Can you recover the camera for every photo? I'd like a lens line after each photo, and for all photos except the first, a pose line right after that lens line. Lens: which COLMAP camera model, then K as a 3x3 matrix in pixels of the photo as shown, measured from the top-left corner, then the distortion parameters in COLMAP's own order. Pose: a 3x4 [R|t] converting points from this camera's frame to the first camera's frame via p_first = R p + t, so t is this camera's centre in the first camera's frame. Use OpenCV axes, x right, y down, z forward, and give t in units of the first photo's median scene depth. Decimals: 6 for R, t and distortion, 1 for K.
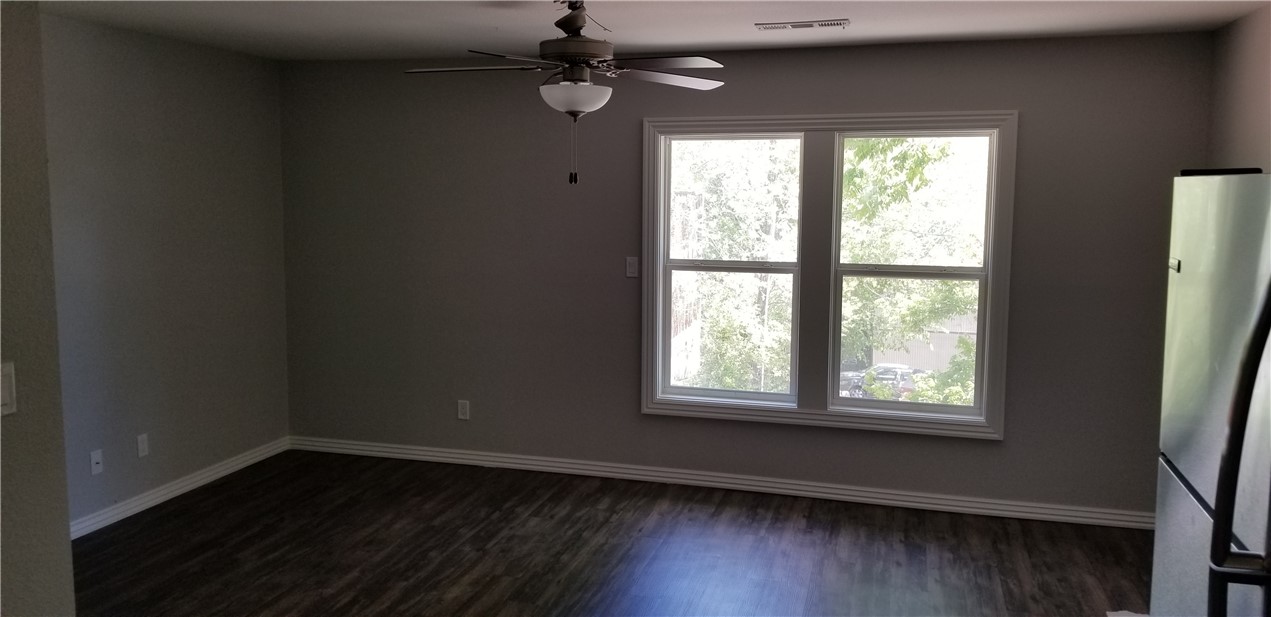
lens RADIAL K [[959.9, 0, 597.6], [0, 959.9, 281.0], [0, 0, 1]] dist [0.103984, -0.222709]
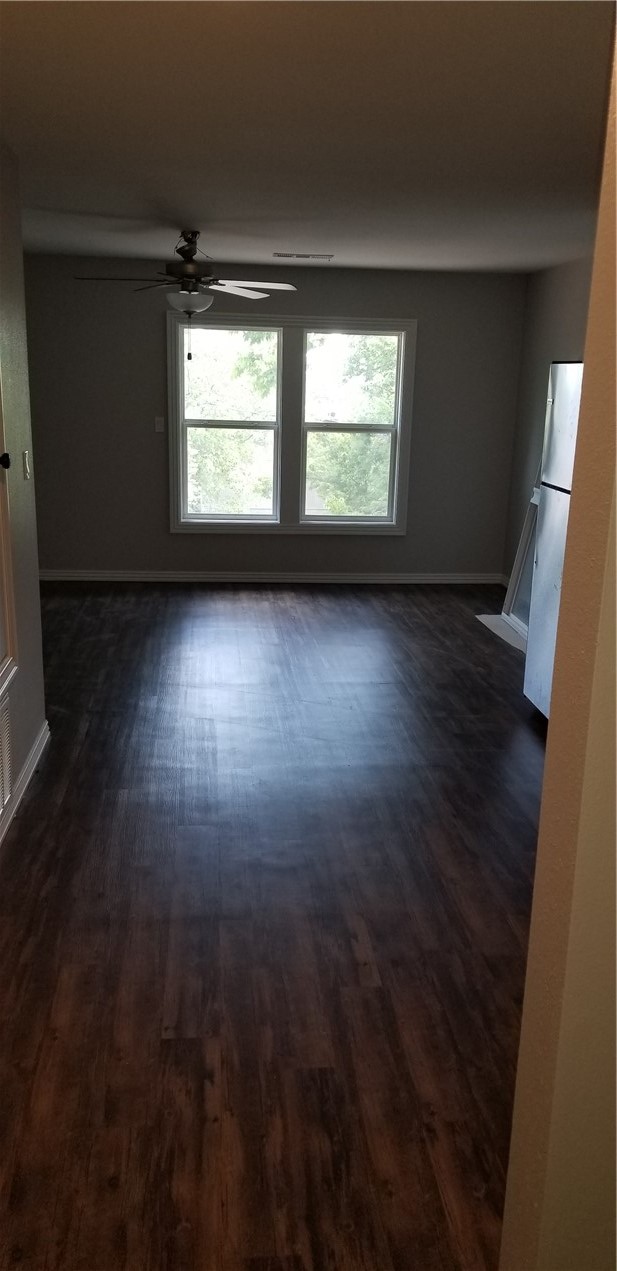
lens RADIAL K [[959.9, 0, 313.0], [0, 959.9, 607.6], [0, 0, 1]] dist [0.103984, -0.222709]
pose [[0.920286, -0.070378, 0.384865, -0.317554], [0.013992, 0.988979, 0.147392, 0.044445], [-0.390996, -0.130257, 0.911128, -0.366318]]
